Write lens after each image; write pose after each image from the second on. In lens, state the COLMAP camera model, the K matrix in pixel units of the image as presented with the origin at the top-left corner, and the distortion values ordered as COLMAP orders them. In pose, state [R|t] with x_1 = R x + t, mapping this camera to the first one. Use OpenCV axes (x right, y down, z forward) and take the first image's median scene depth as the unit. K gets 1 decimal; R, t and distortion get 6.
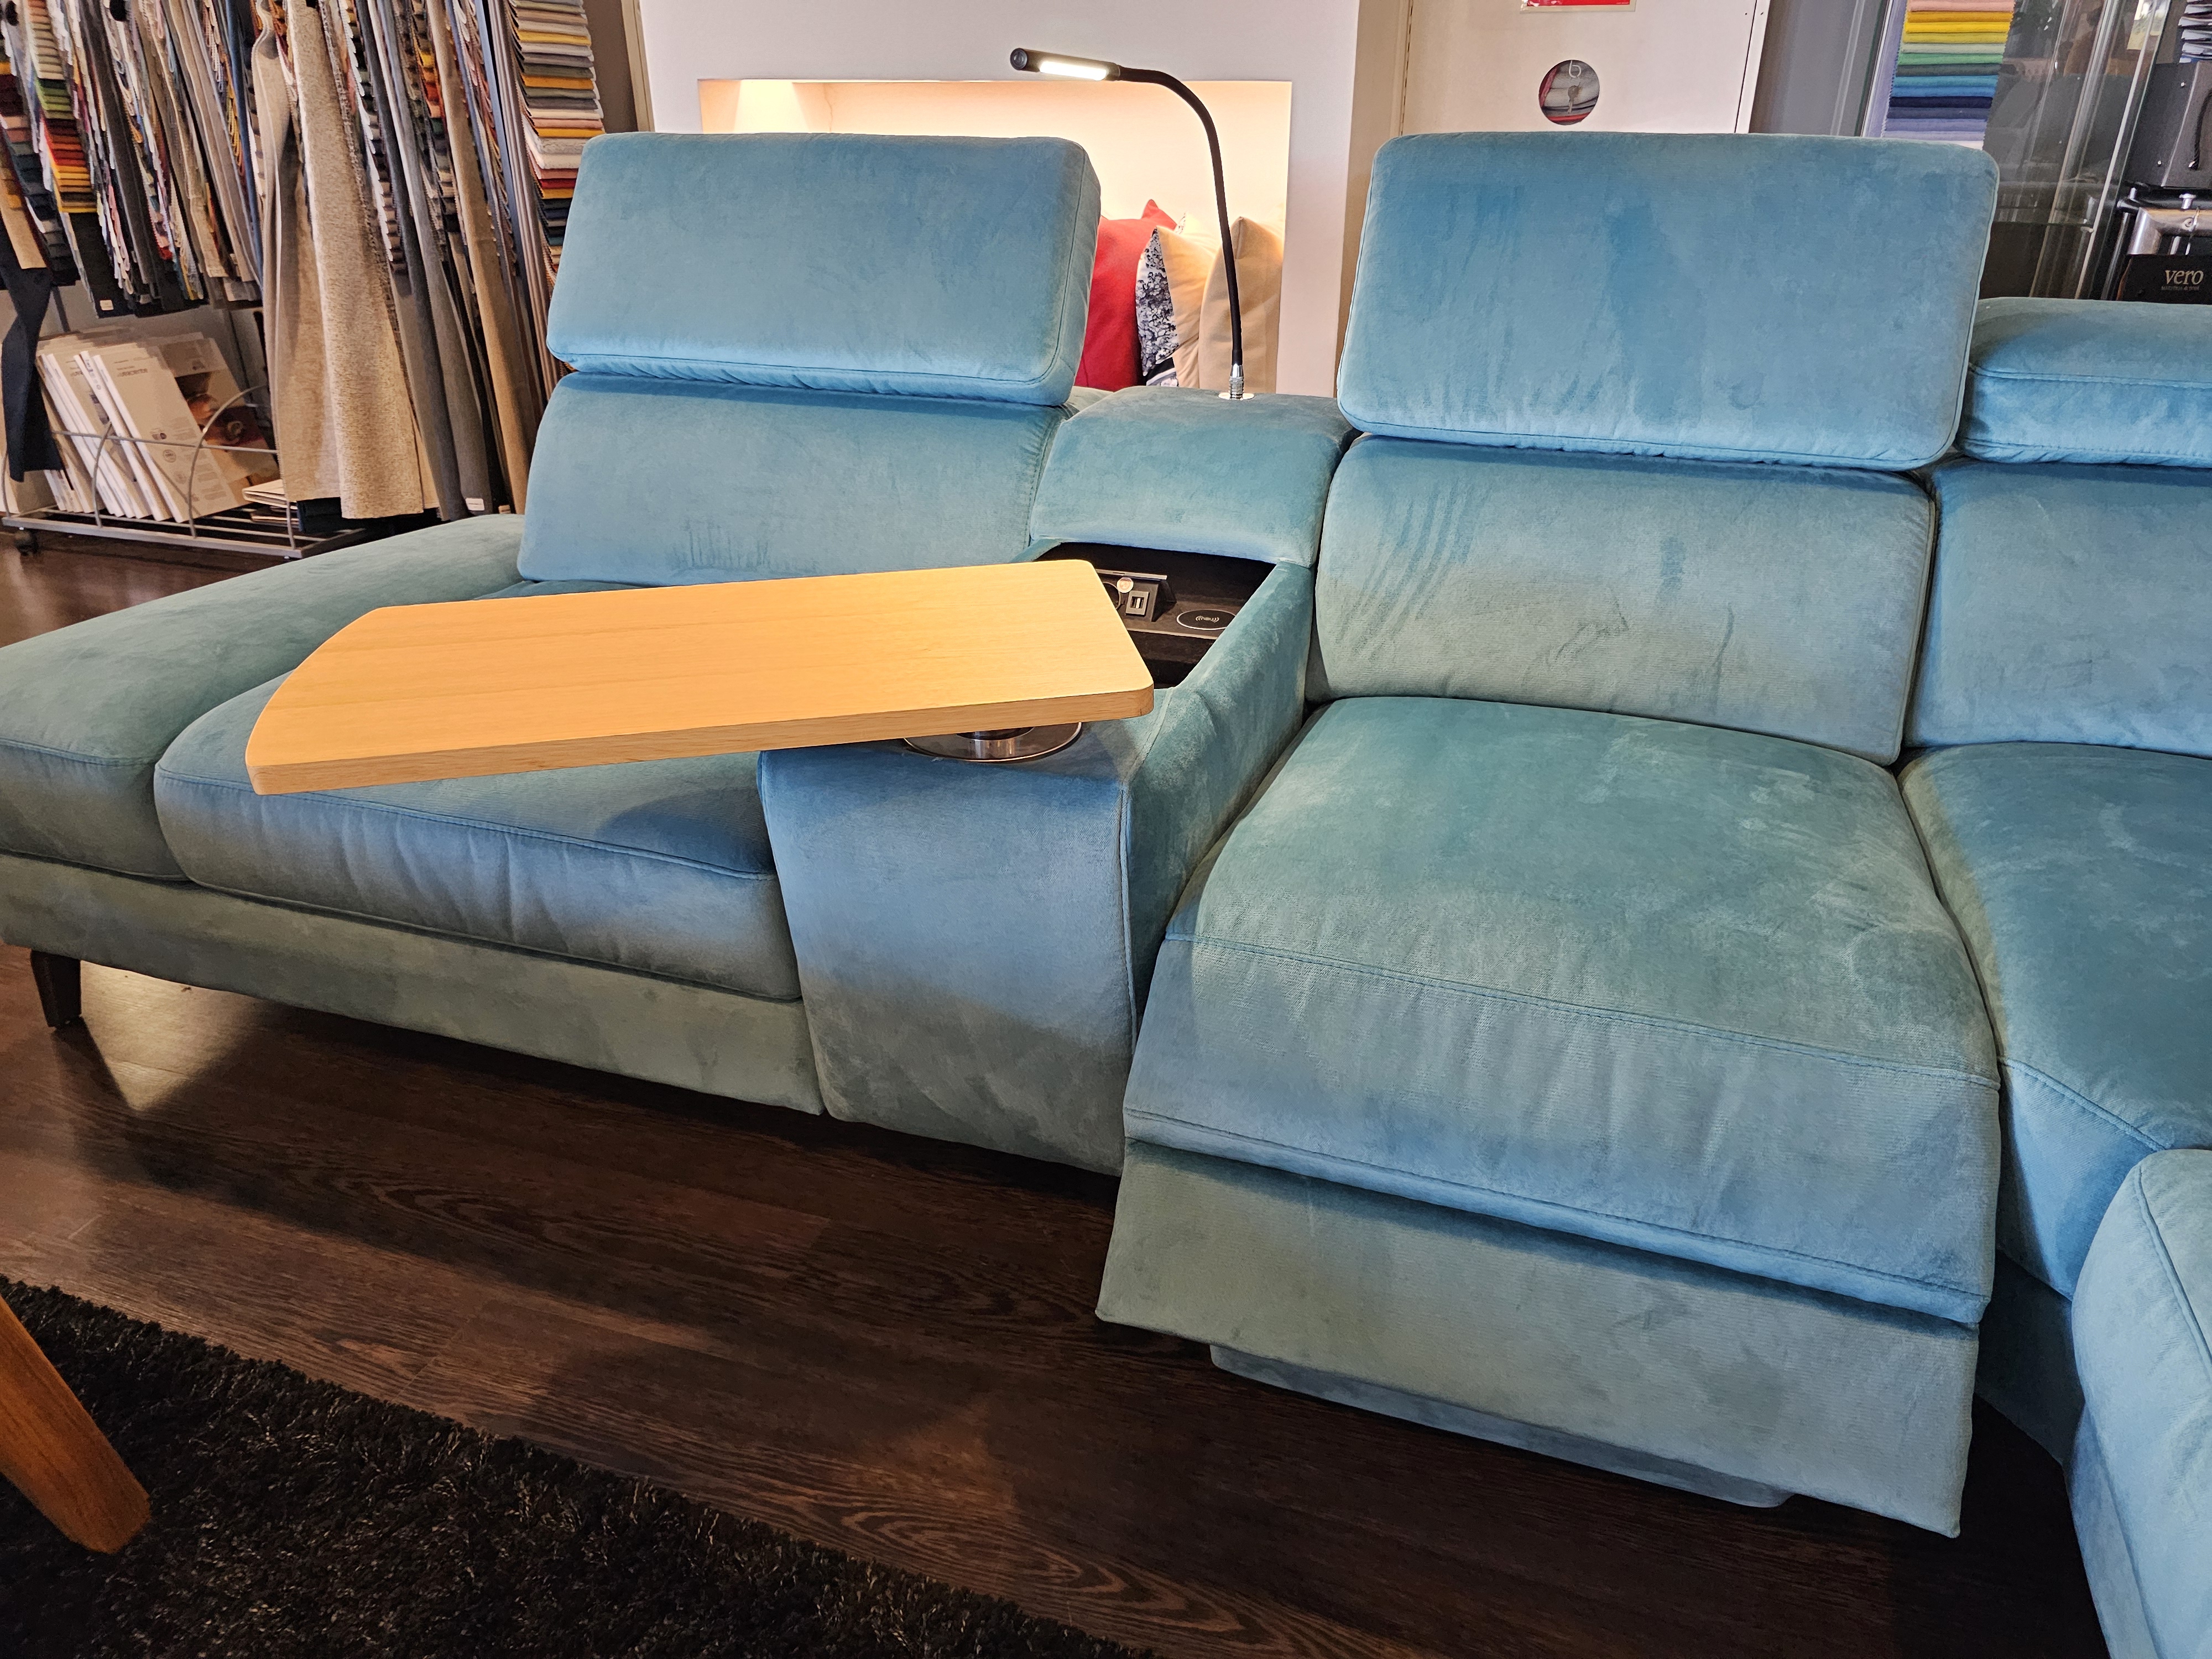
lens RADIAL K [[1486.9, 0, 1149.0], [0, 1486.9, 811.8], [0, 0, 1]] dist [0.043894, -0.041886]
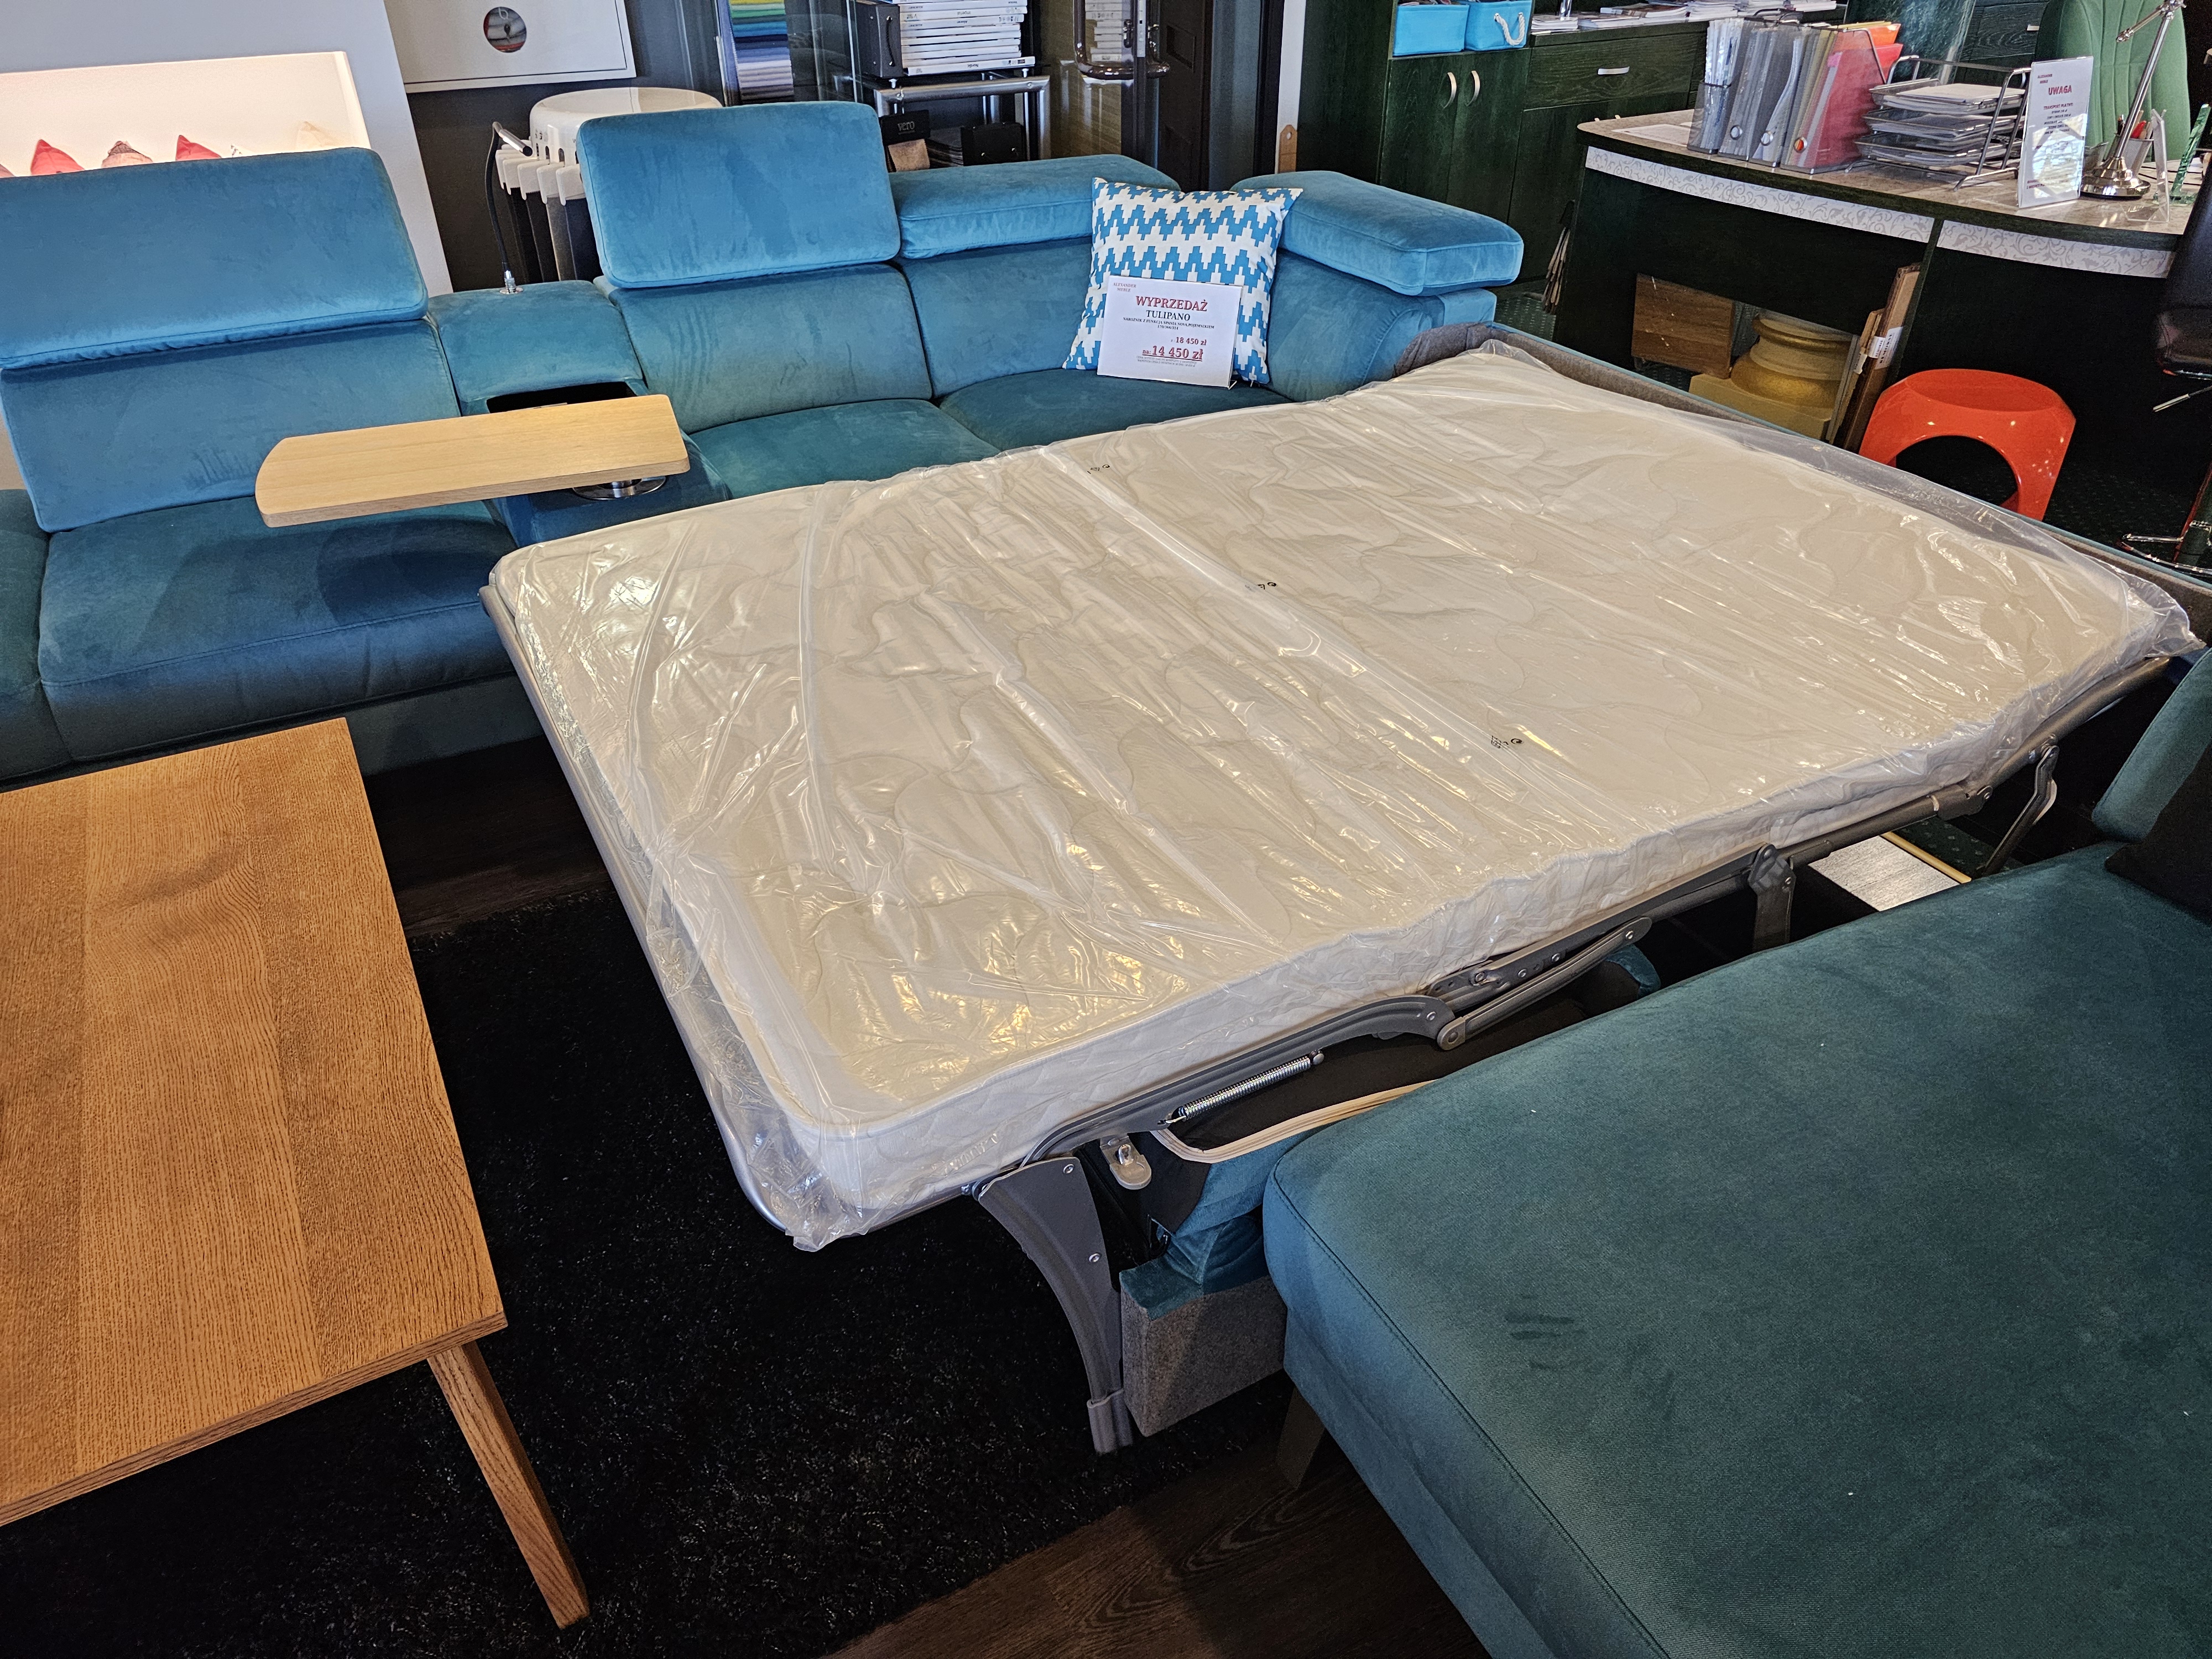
lens RADIAL K [[1486.9, 0, 1118.8], [0, 1486.9, 819.4], [0, 0, 1]] dist [0.043894, -0.041886]
pose [[0.695068, -0.401581, 0.596334, -0.819932], [0.313619, 0.915739, 0.251129, 0.059687], [-0.646934, 0.012470, 0.762444, -0.804912]]
